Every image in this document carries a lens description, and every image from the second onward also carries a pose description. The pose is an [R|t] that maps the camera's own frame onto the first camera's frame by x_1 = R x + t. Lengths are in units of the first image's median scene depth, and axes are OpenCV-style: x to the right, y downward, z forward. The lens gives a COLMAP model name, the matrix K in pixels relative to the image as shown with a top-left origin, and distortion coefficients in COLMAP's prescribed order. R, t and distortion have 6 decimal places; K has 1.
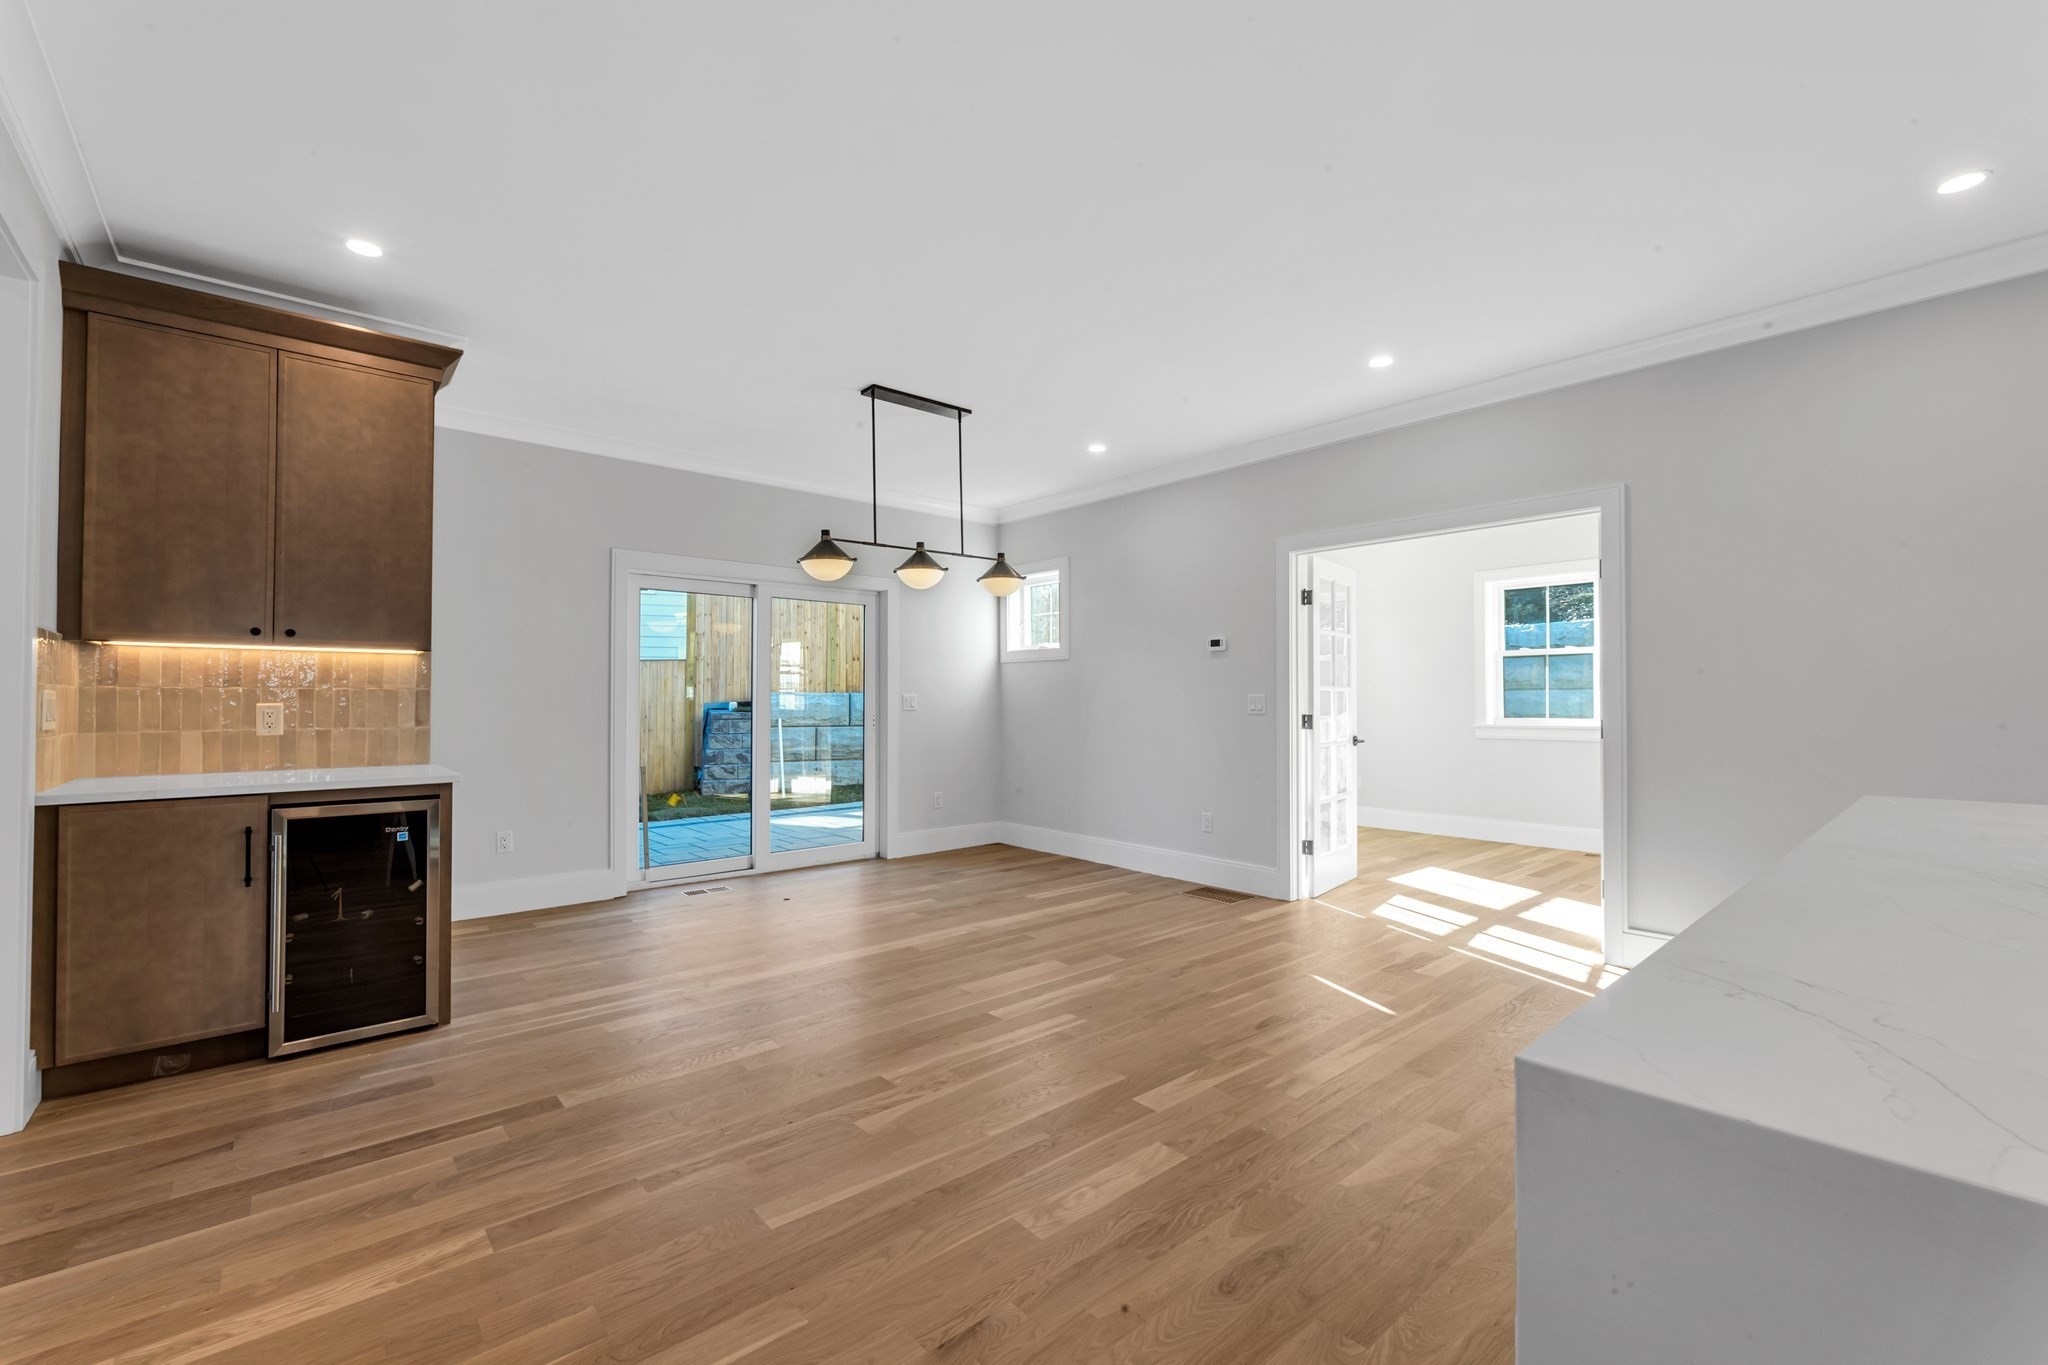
lens RADIAL K [[833.5, 0, 988.4], [0, 833.5, 689.6], [0, 0, 1]] dist [-0.006476, 0.000388]
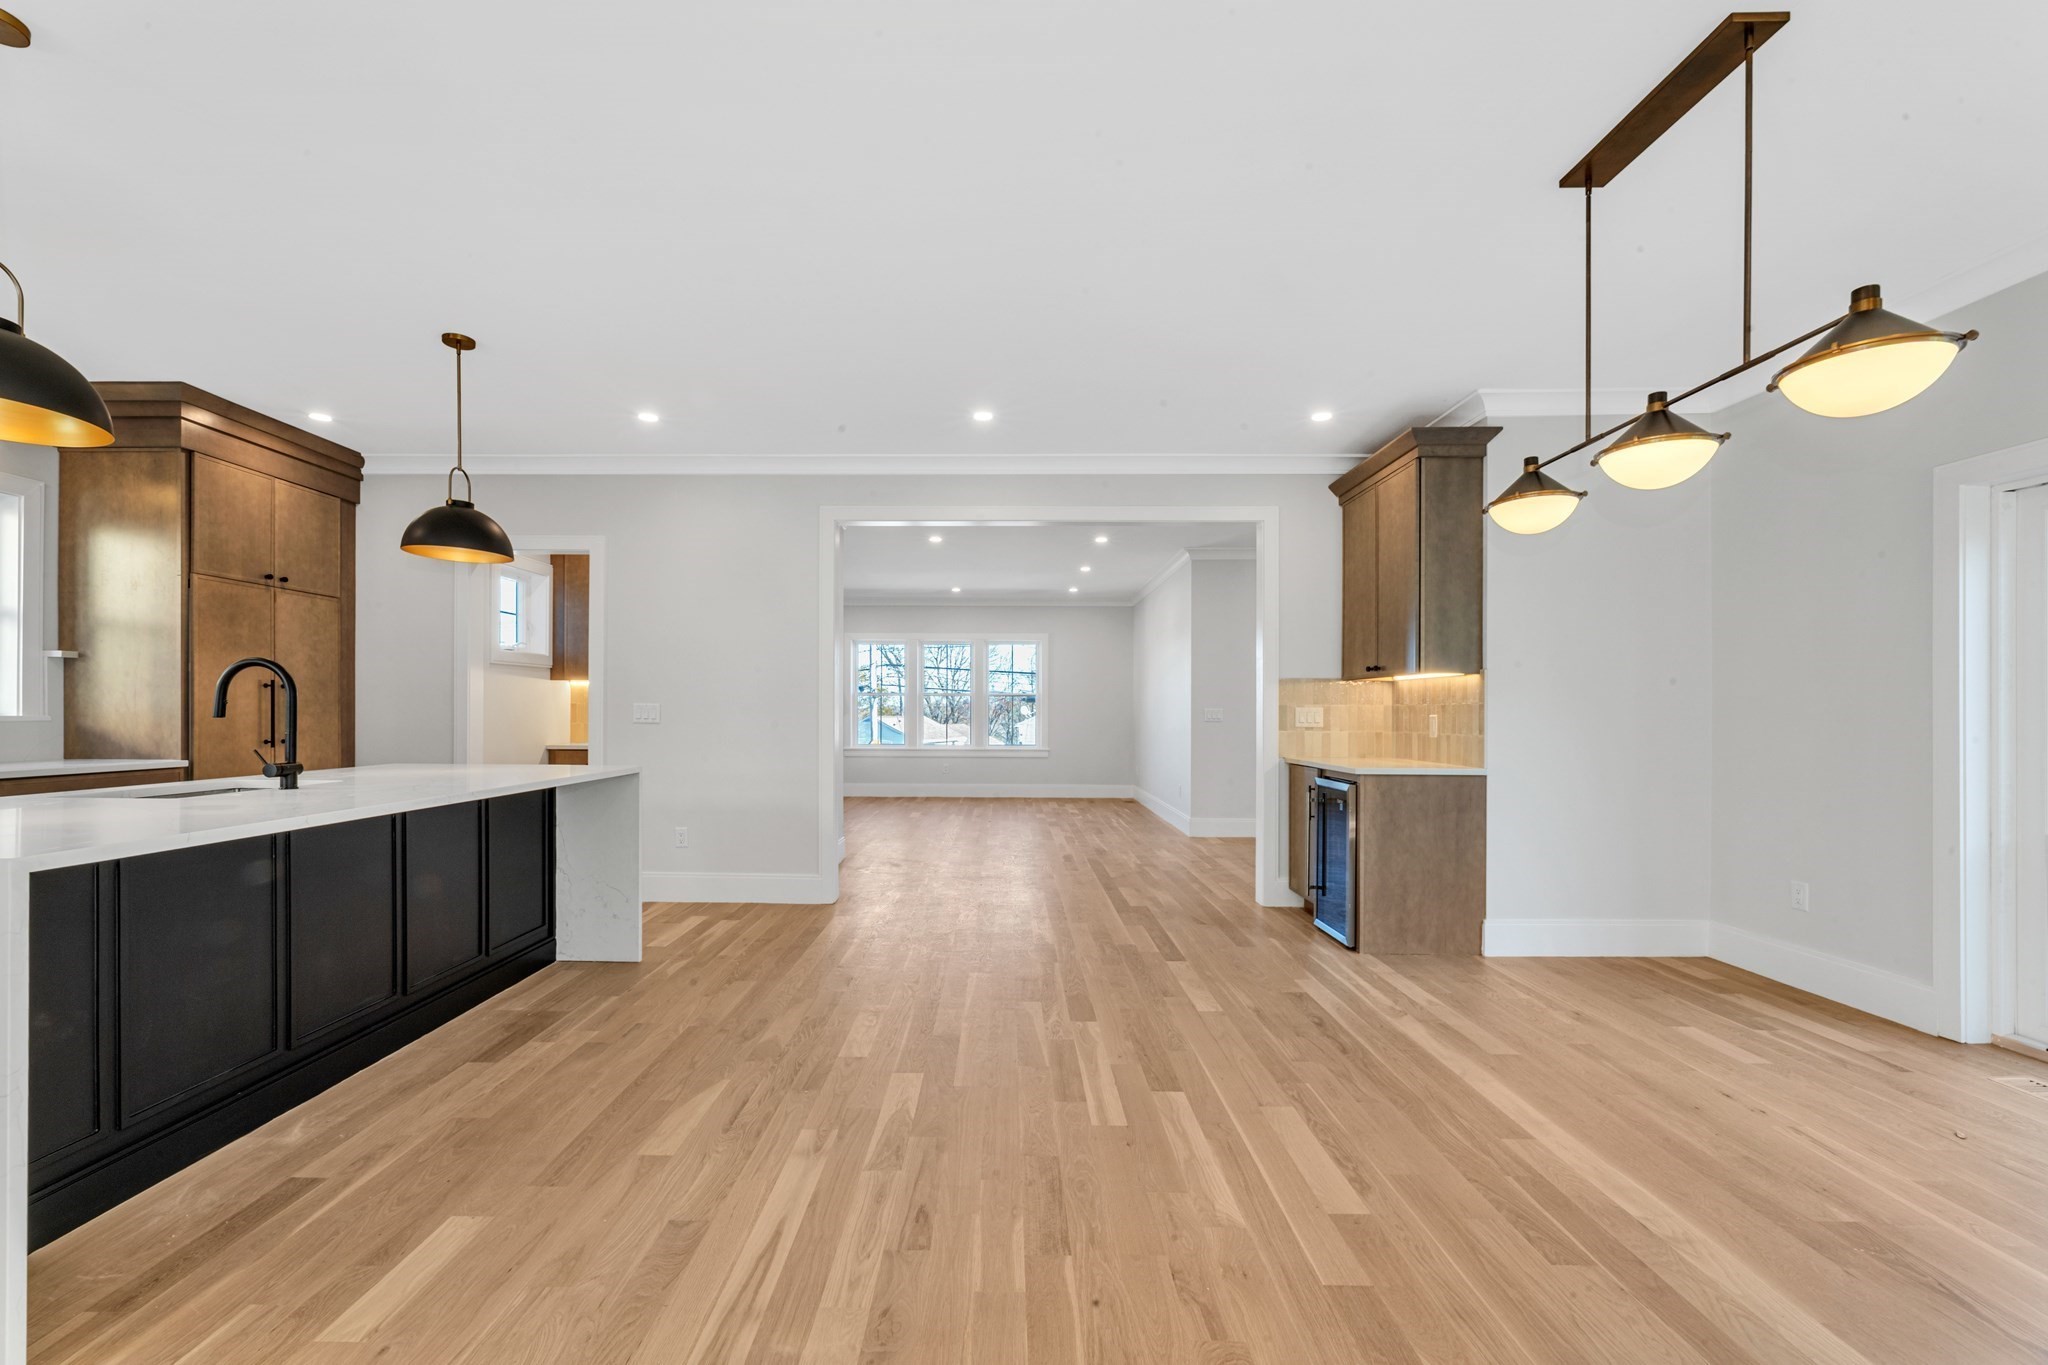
lens RADIAL K [[833.5, 0, 993.9], [0, 833.5, 711.7], [0, 0, 1]] dist [-0.006476, 0.000388]
pose [[-0.631647, -0.002758, -0.775251, 0.743512], [0.004779, 0.999961, -0.007451, 0.019191], [0.775241, -0.008411, -0.631610, 1.361590]]
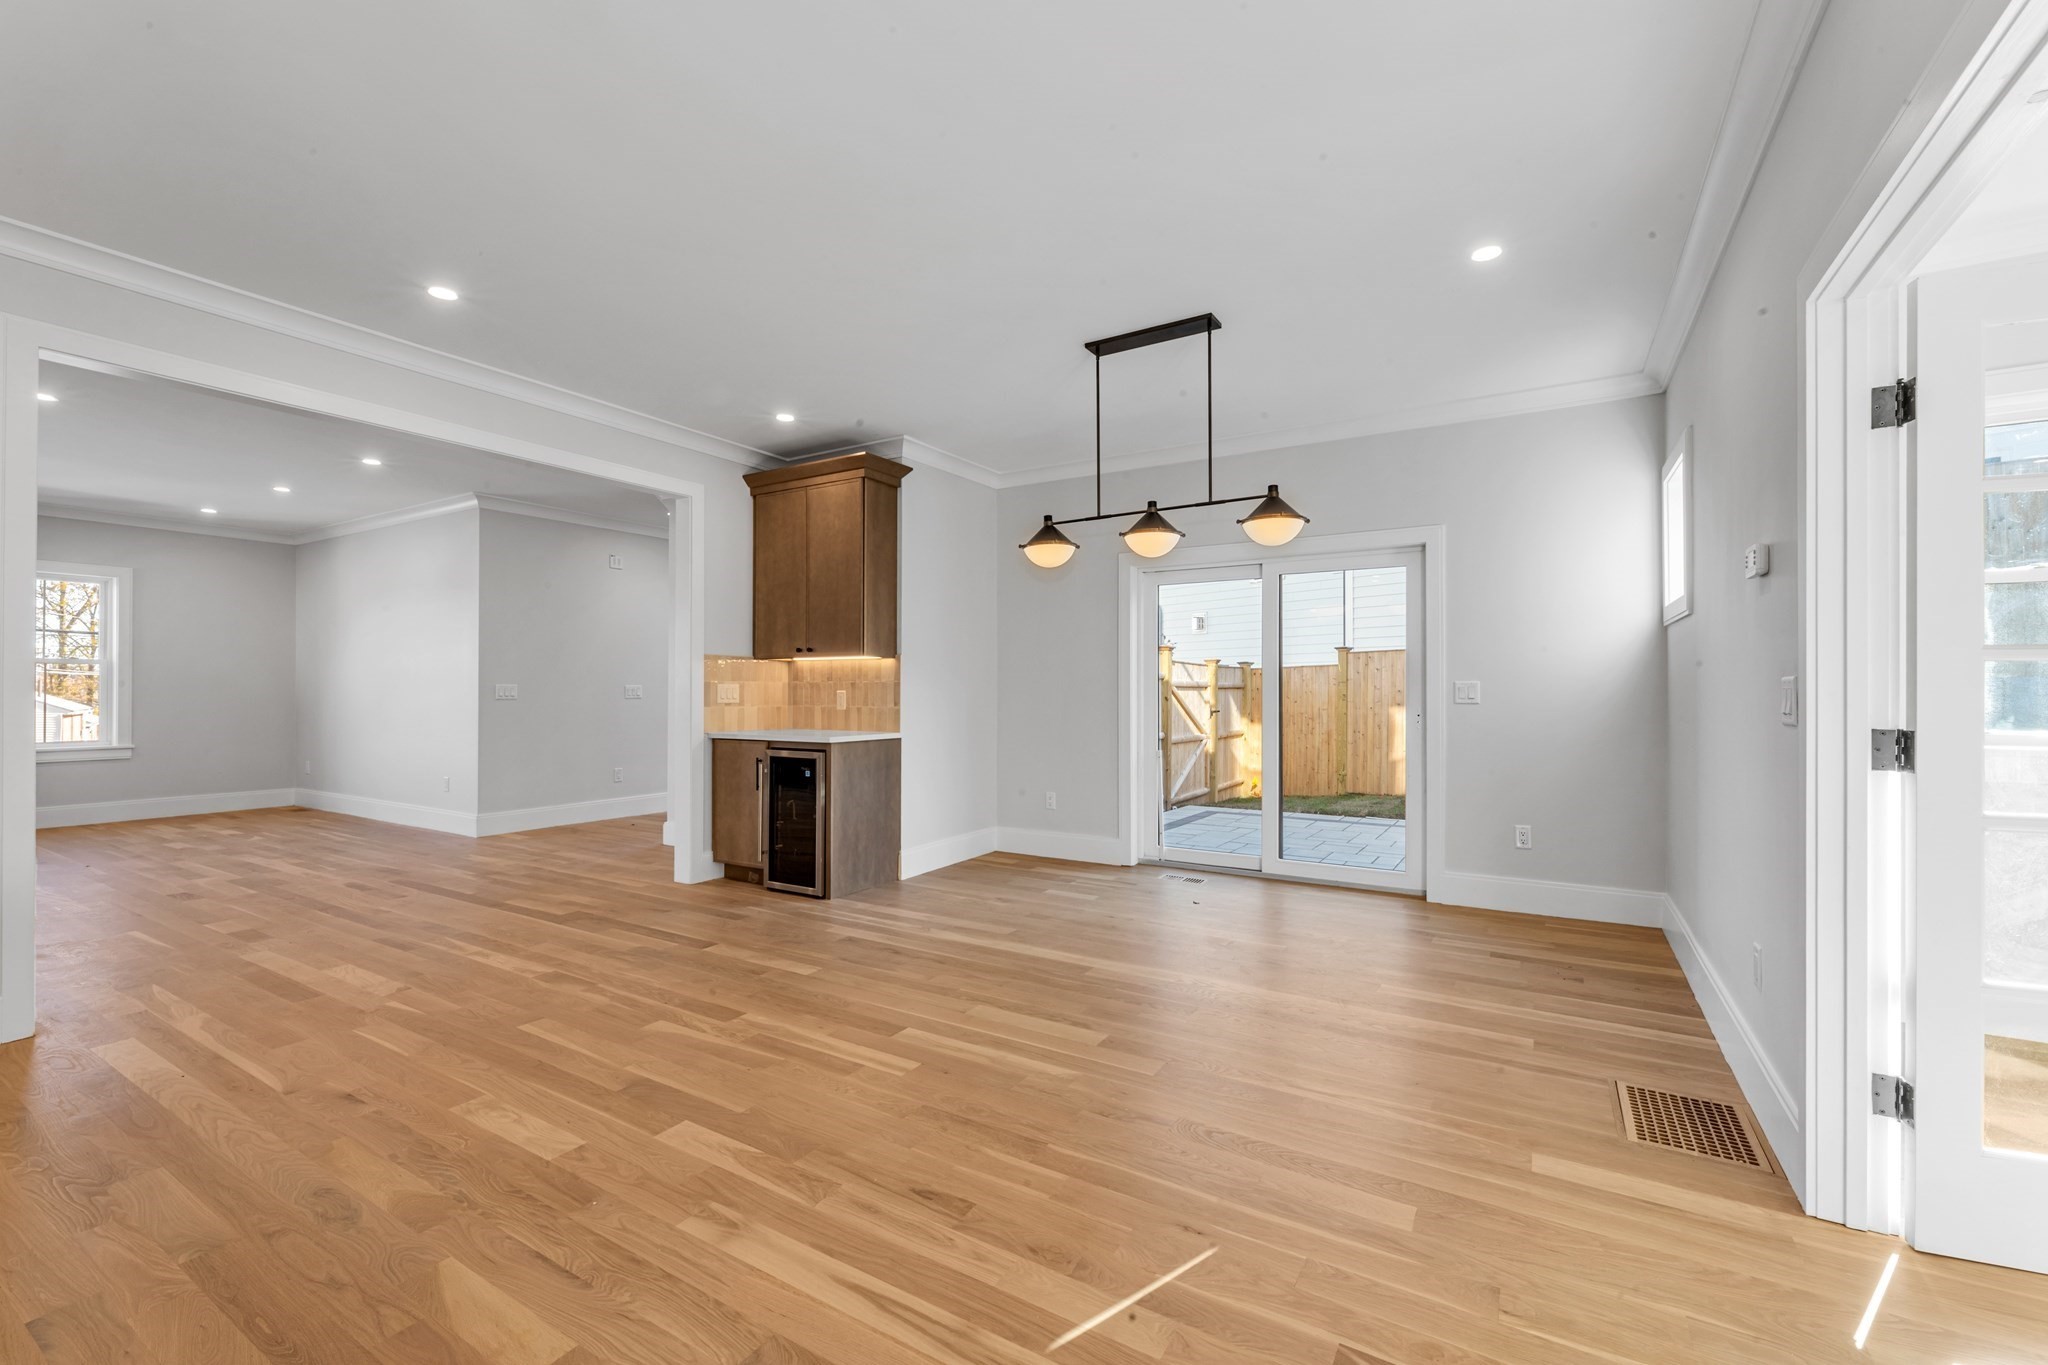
lens RADIAL K [[833.5, 0, 1037.6], [0, 833.5, 690.0], [0, 0, 1]] dist [-0.006476, 0.000388]
pose [[0.349117, 0.001241, -0.937078, 0.902918], [0.010060, 0.999937, 0.005072, 0.010628], [0.937025, -0.011197, 0.349082, 0.807664]]
